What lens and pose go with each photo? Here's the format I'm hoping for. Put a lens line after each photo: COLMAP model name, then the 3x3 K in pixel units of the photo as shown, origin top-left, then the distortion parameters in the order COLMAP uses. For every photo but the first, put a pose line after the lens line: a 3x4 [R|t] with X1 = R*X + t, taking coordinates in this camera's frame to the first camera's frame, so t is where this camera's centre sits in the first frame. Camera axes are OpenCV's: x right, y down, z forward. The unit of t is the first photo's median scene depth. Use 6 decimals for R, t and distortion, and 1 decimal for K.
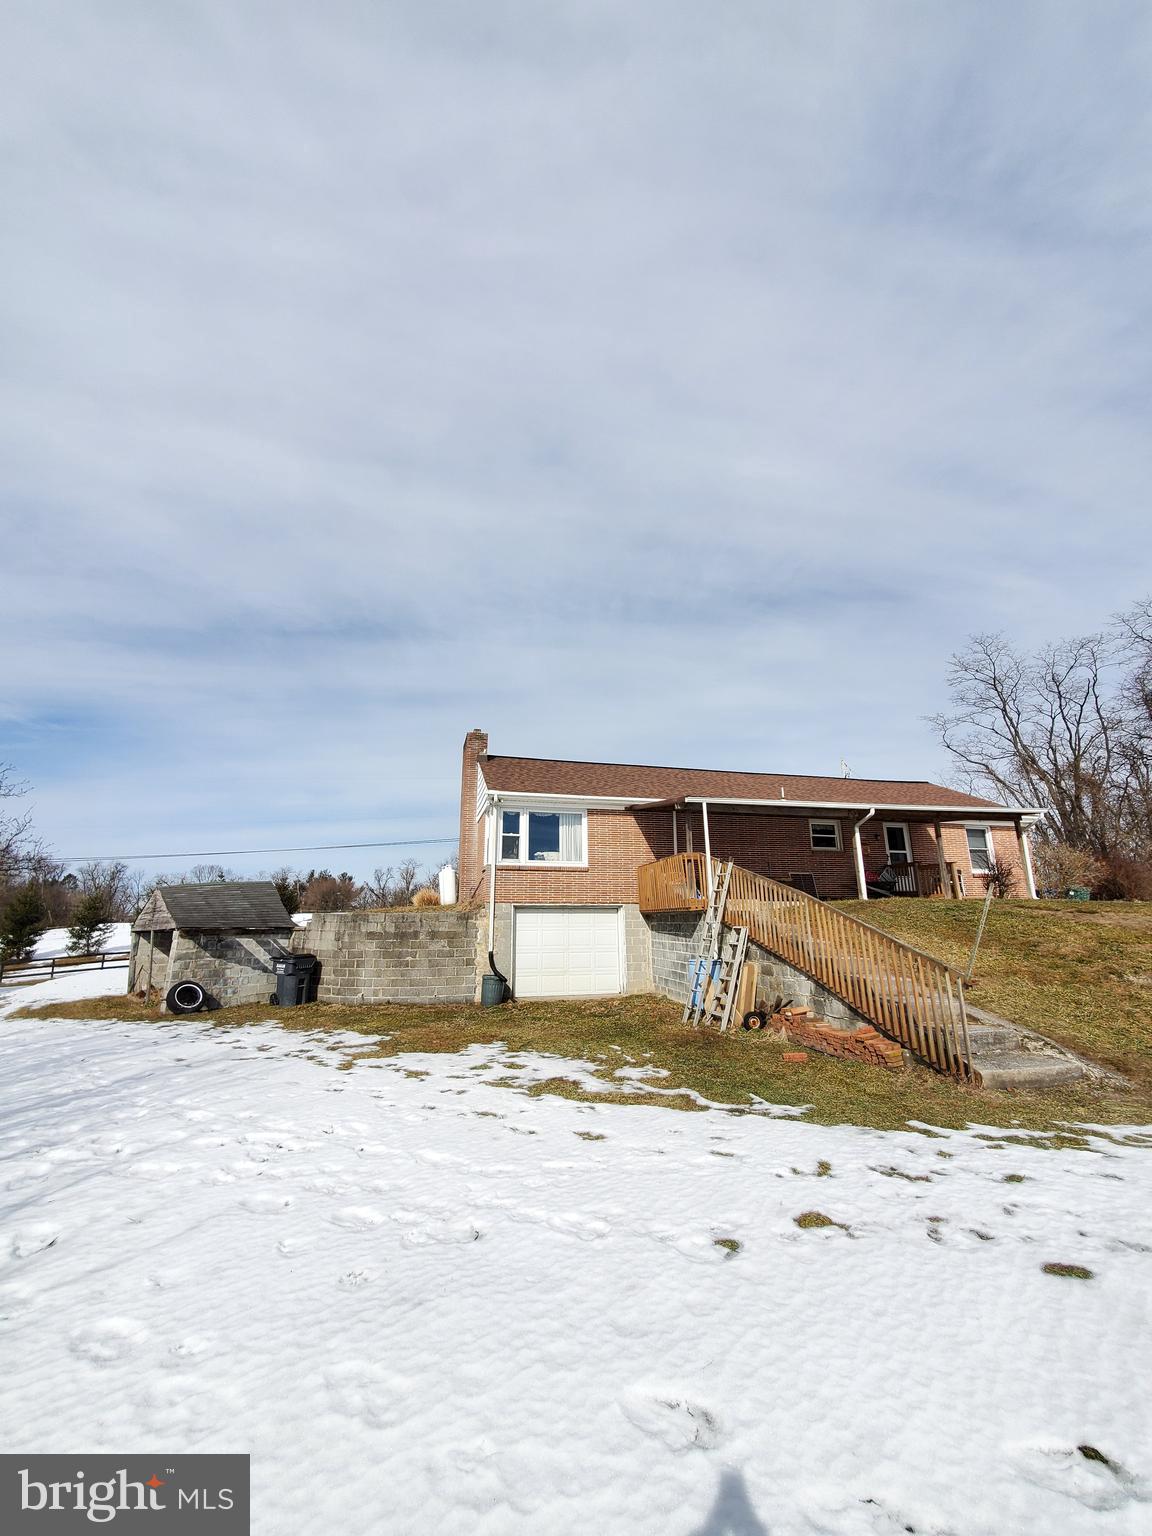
lens RADIAL K [[606.1, 0, 578.2], [0, 606.1, 769.0], [0, 0, 1]] dist [-0.000640, -0.002913]
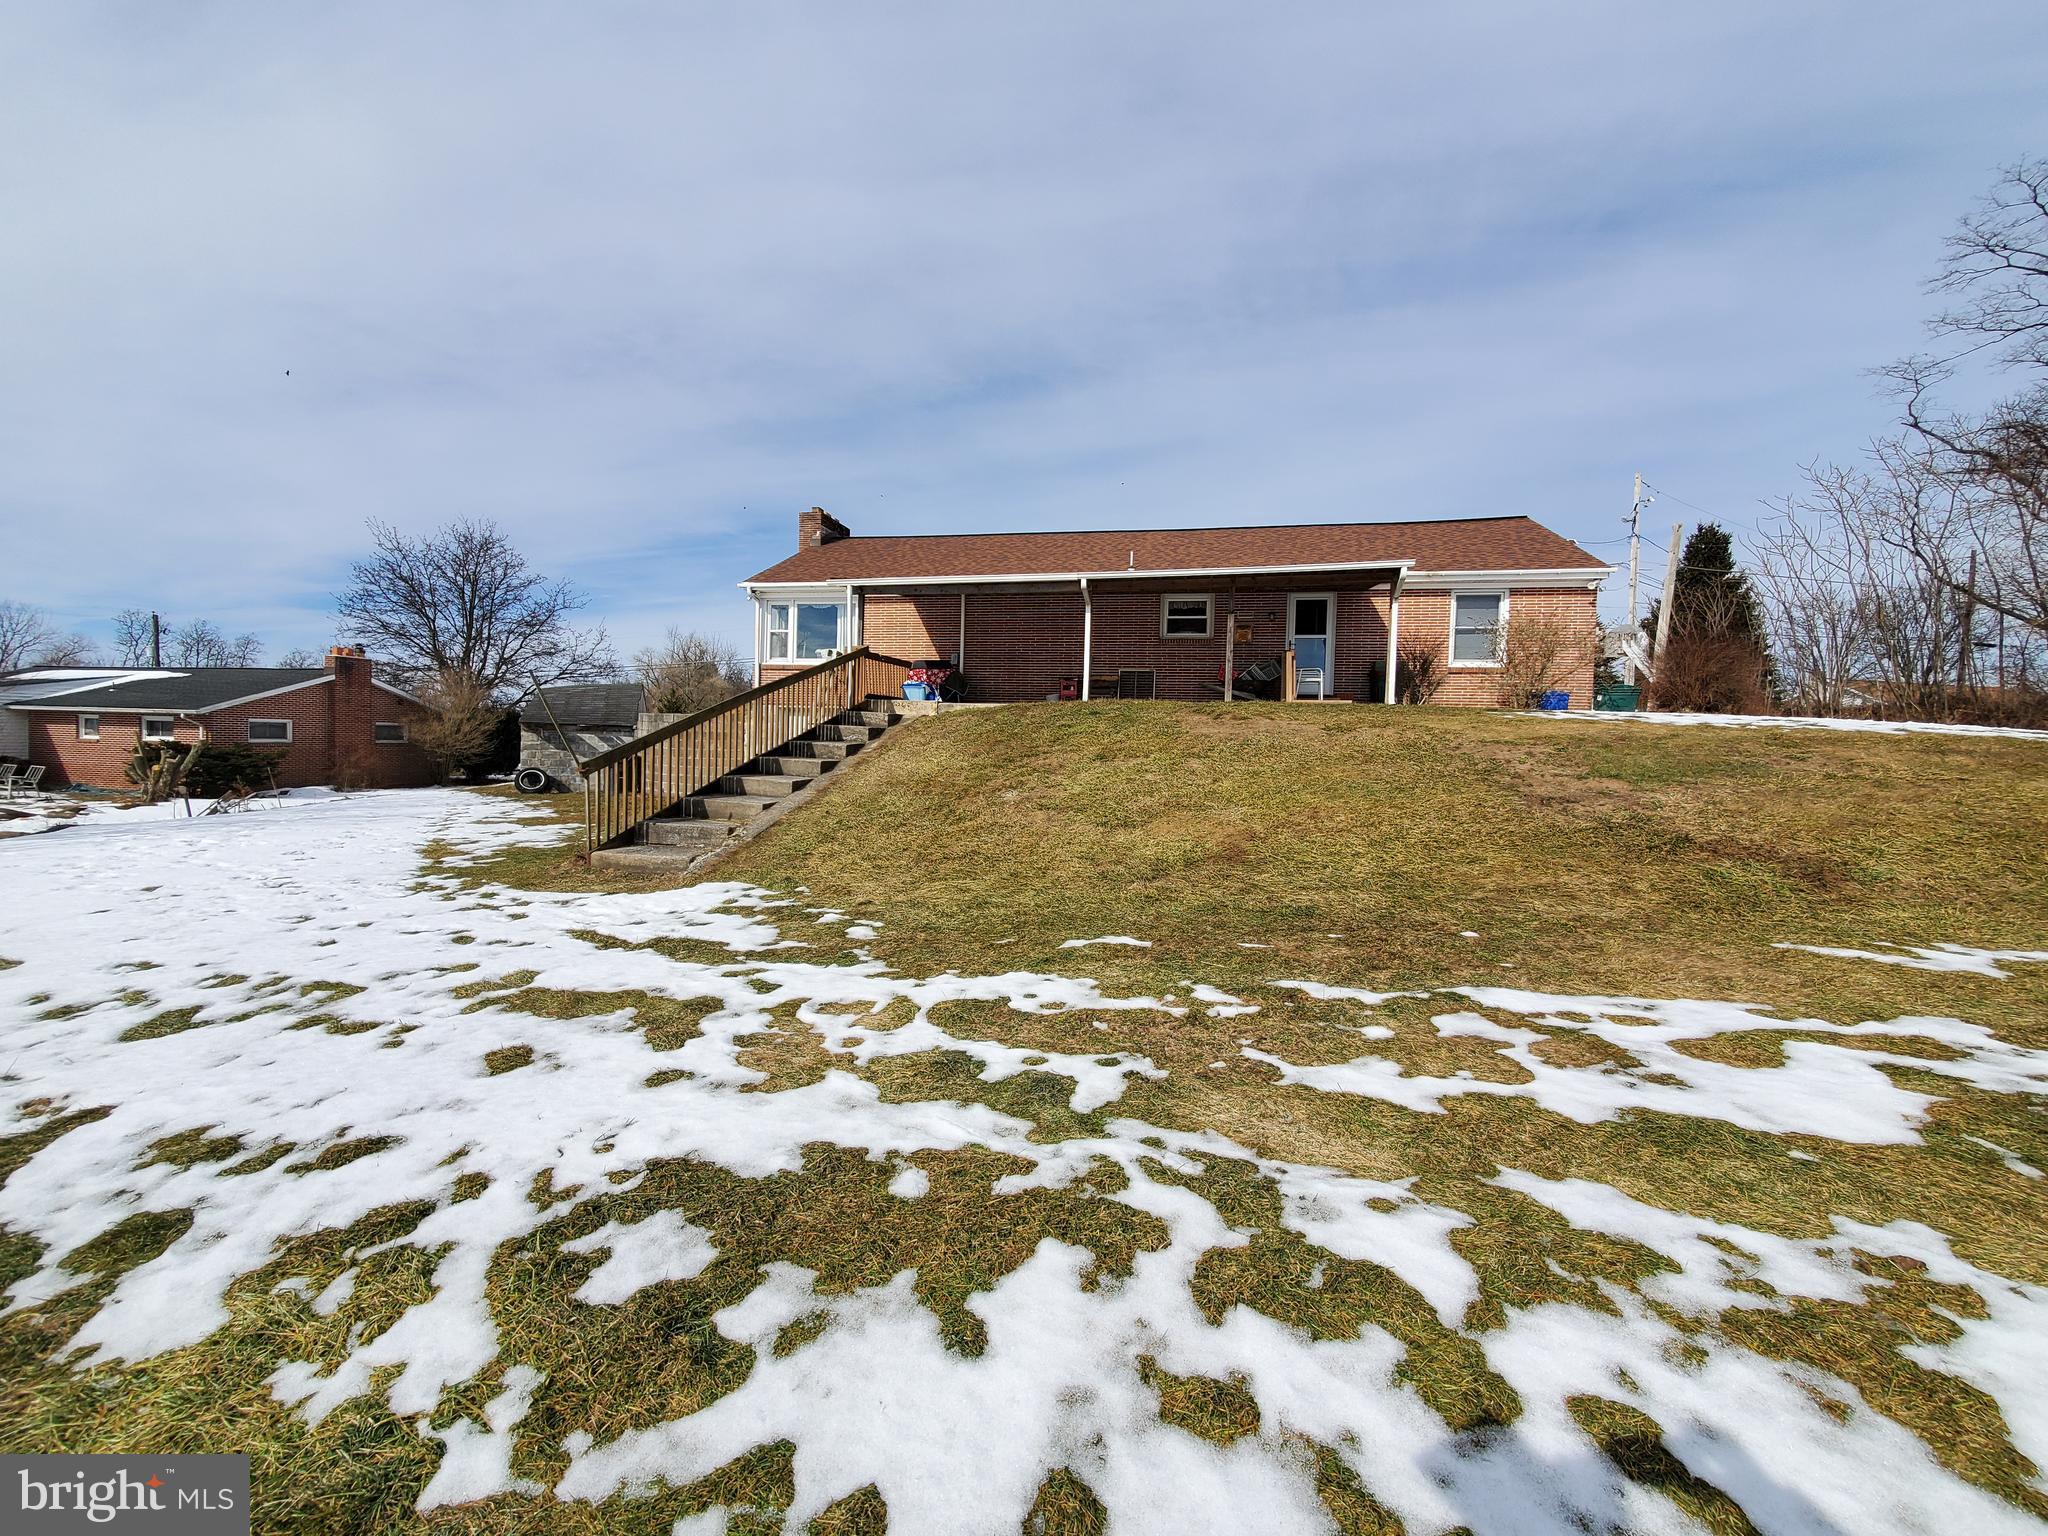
lens RADIAL K [[808.1, 0, 1025.3], [0, 808.1, 732.2], [0, 0, 1]] dist [-0.000640, -0.002913]
pose [[0.884831, 0.022731, -0.465358, 0.713618], [0.083003, 0.975141, 0.205453, 0.034008], [0.458460, -0.220417, 0.860948, 0.084823]]
